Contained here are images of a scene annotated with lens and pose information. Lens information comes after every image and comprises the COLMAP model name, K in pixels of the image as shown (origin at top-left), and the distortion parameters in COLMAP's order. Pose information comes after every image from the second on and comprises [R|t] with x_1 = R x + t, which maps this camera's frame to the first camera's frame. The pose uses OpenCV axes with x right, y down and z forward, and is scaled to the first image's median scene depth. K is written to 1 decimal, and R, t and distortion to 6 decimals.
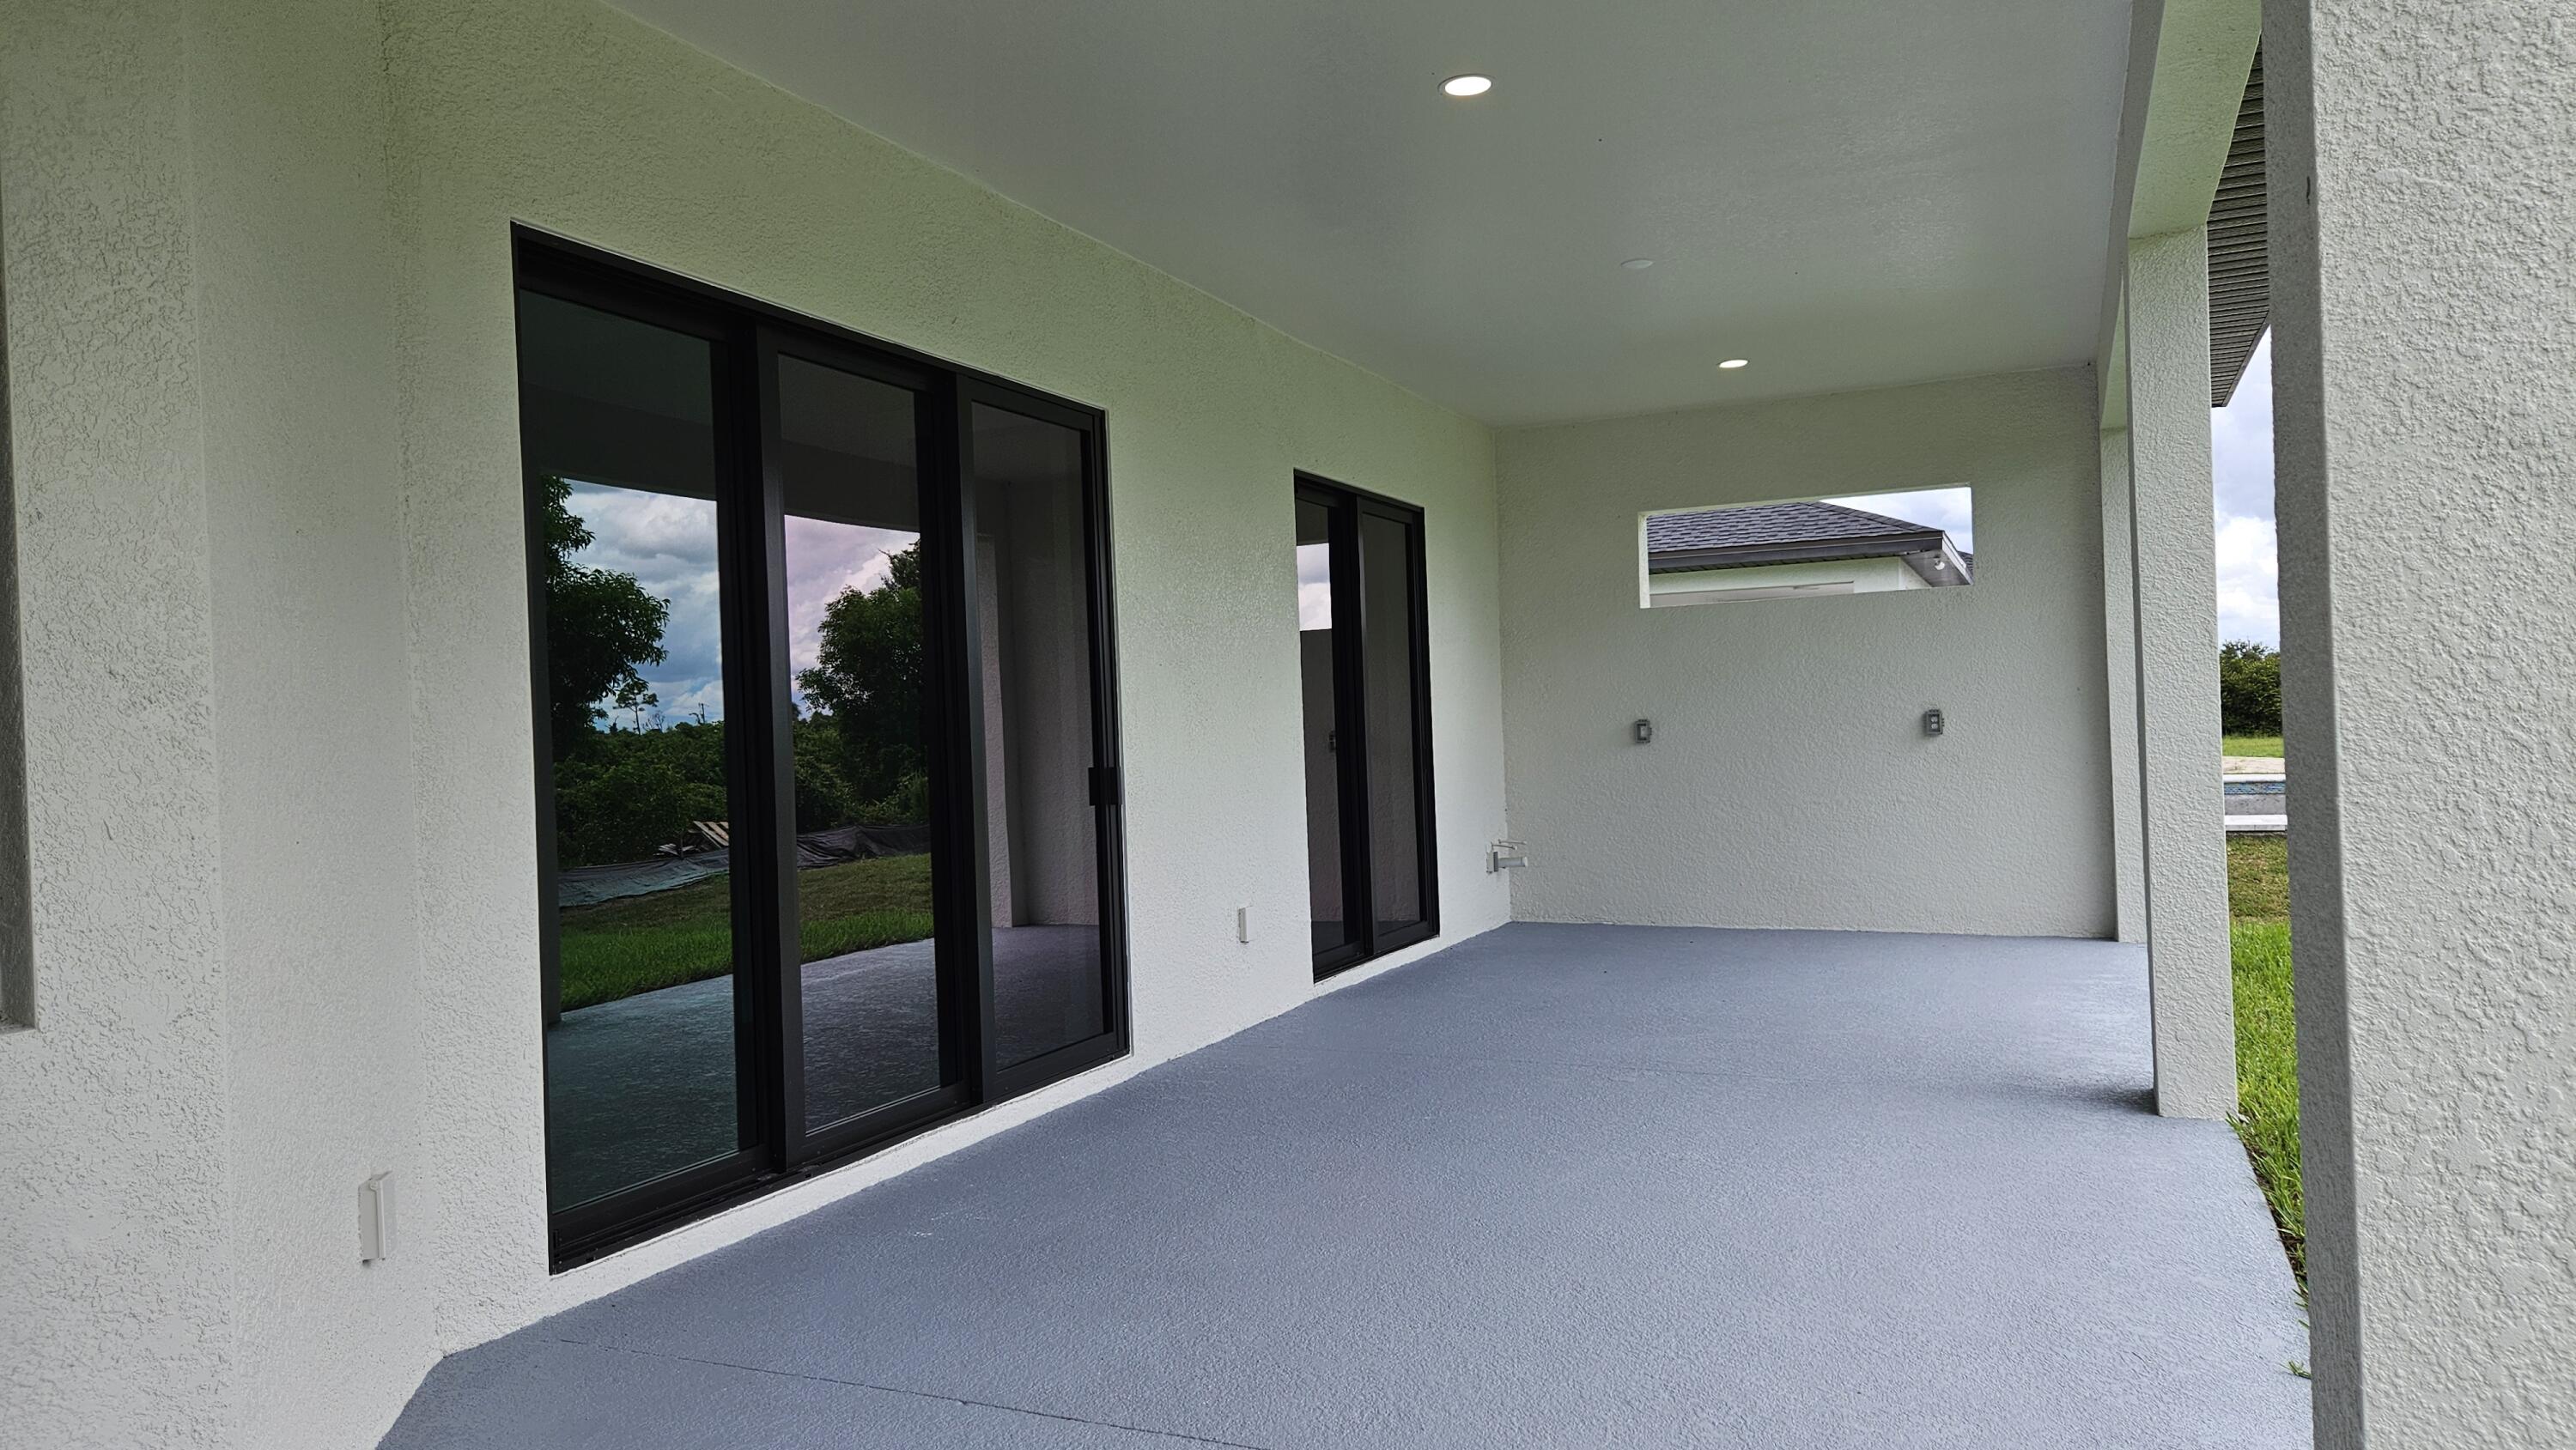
lens RADIAL K [[1706.9, 0, 1294.5], [0, 1706.9, 724.3], [0, 0, 1]] dist [0.018116, 0.000316]
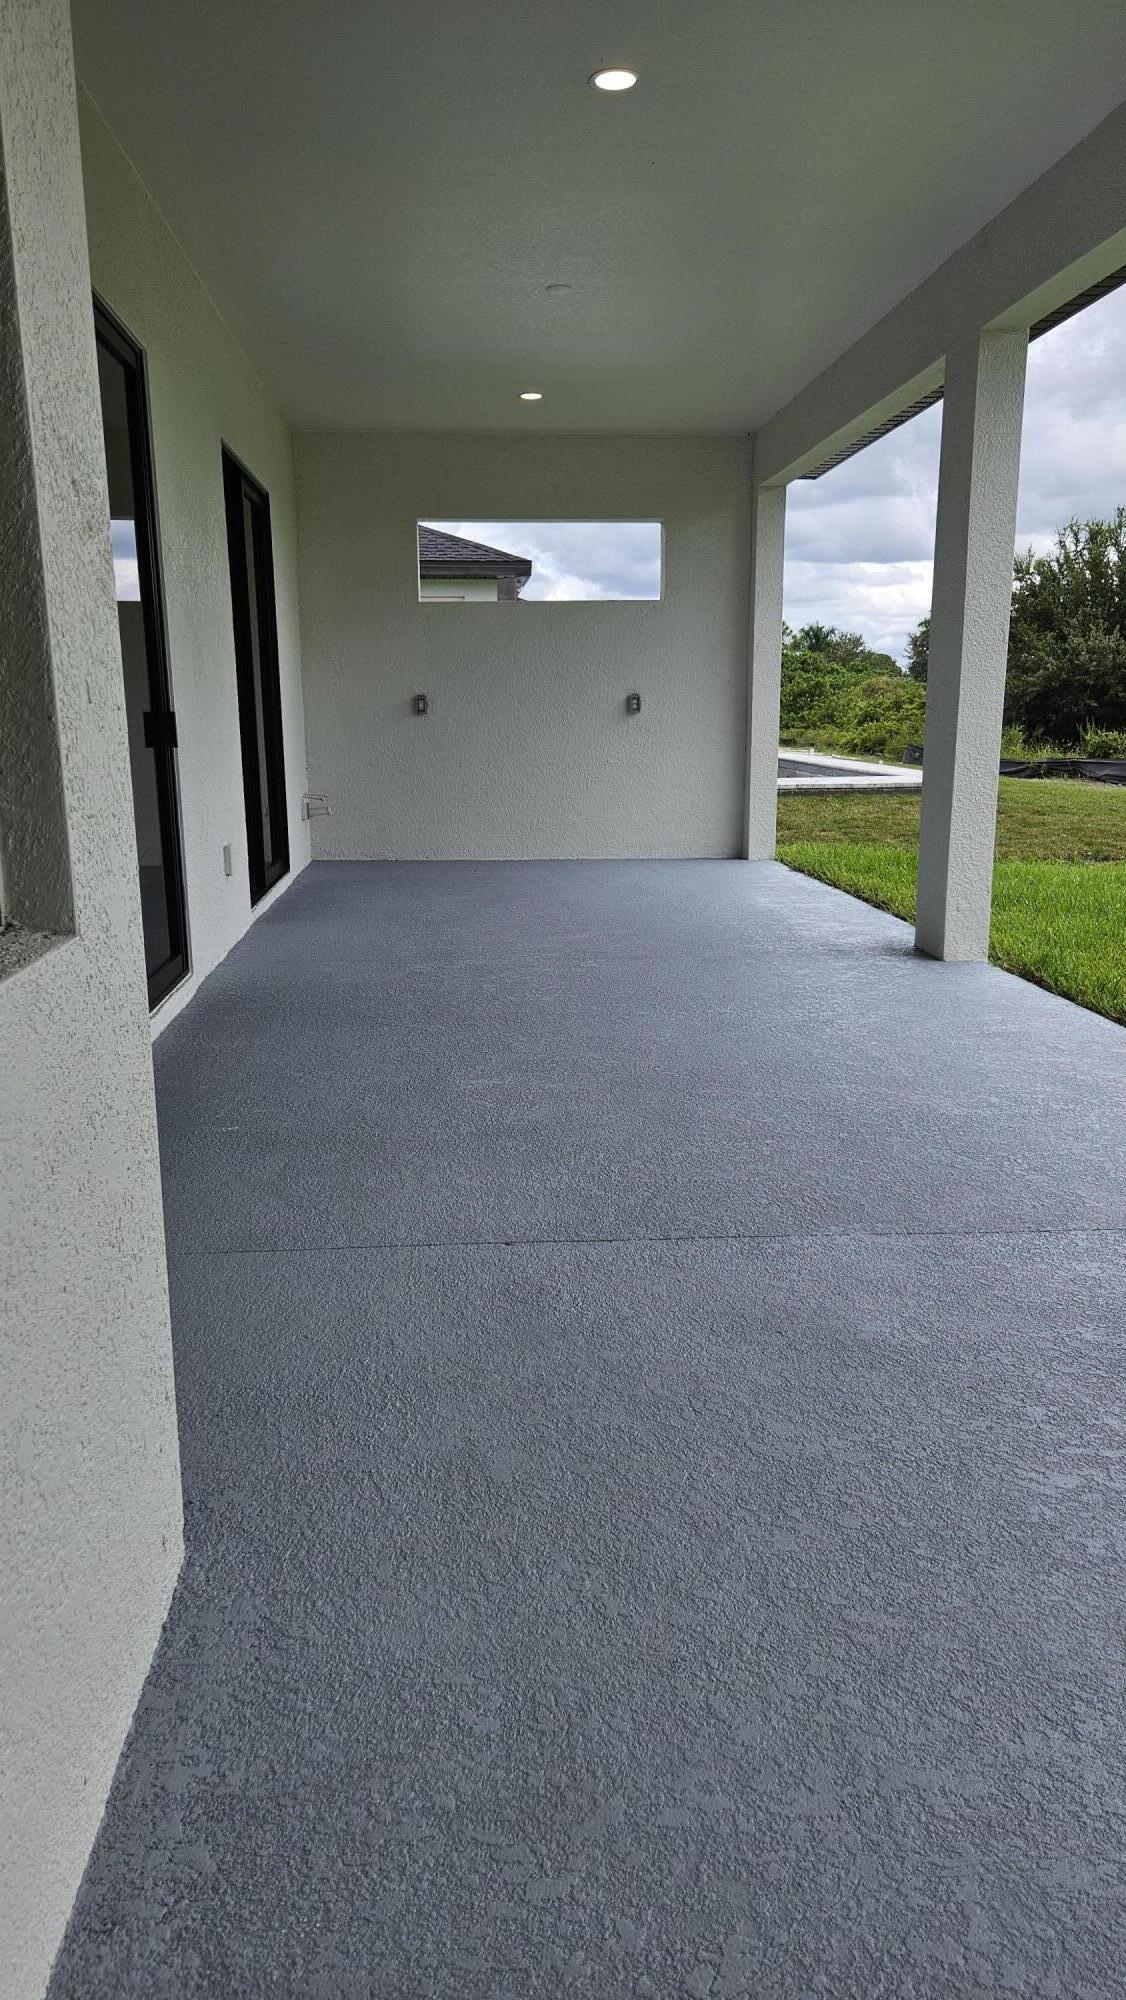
lens RADIAL K [[1325.3, 0, 563.9], [0, 1325.3, 1009.3], [0, 0, 1]] dist [0.018116, 0.000316]
pose [[0.875262, -0.077203, 0.477447, -0.185150], [-0.027756, 0.977533, 0.208949, 0.016312], [-0.482852, -0.196137, 0.853454, 0.077459]]
